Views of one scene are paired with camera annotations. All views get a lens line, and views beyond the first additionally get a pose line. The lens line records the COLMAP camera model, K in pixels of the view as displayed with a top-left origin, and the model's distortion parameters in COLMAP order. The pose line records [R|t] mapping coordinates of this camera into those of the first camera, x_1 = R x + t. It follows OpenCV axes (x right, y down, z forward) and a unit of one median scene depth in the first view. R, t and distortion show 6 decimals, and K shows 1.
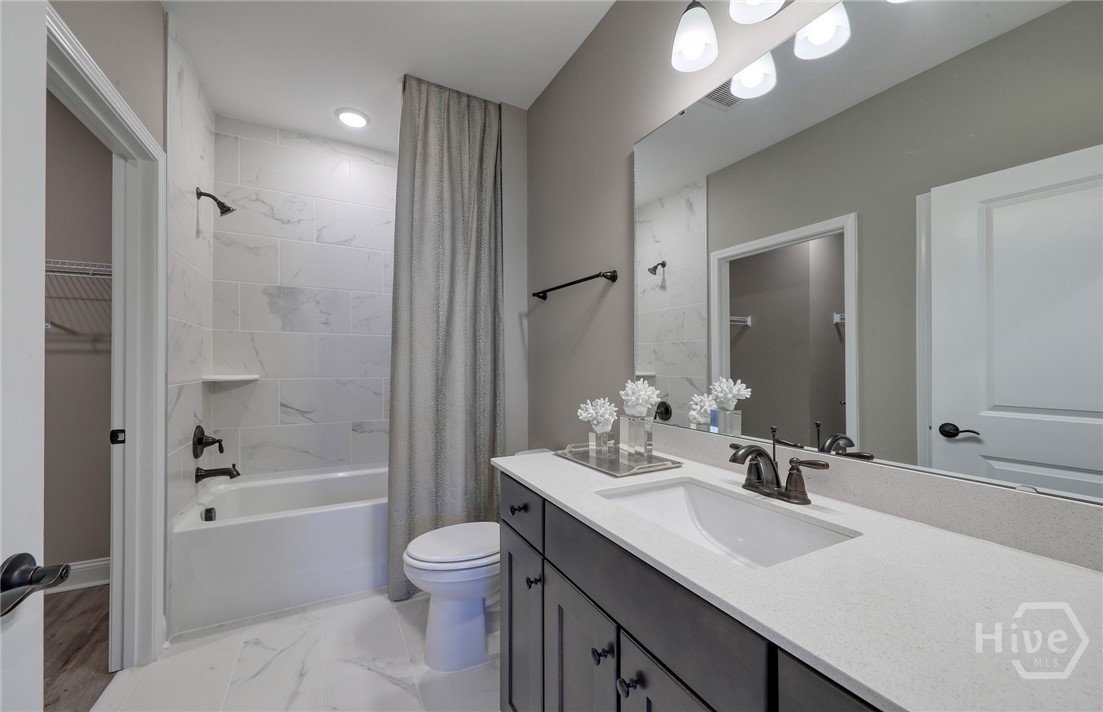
lens RADIAL K [[436.2, 0, 551.5], [0, 436.2, 356.0], [0, 0, 1]] dist [-0.000238, -0.000016]
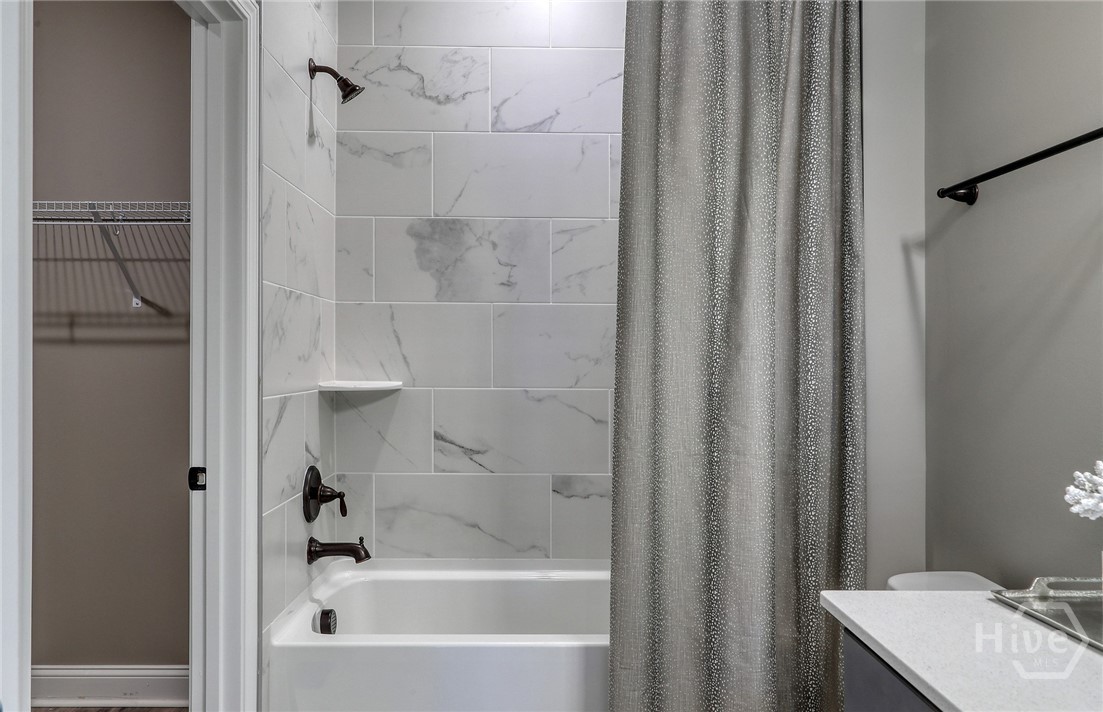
lens RADIAL K [[866.5, 0, 550.3], [0, 866.5, 363.6], [0, 0, 1]] dist [0.003414, 0.001311]
pose [[0.889697, 0.002913, -0.456543, 0.004832], [0.005525, 0.999838, 0.017147, 0.003371], [0.456518, -0.017778, 0.889536, 0.107027]]
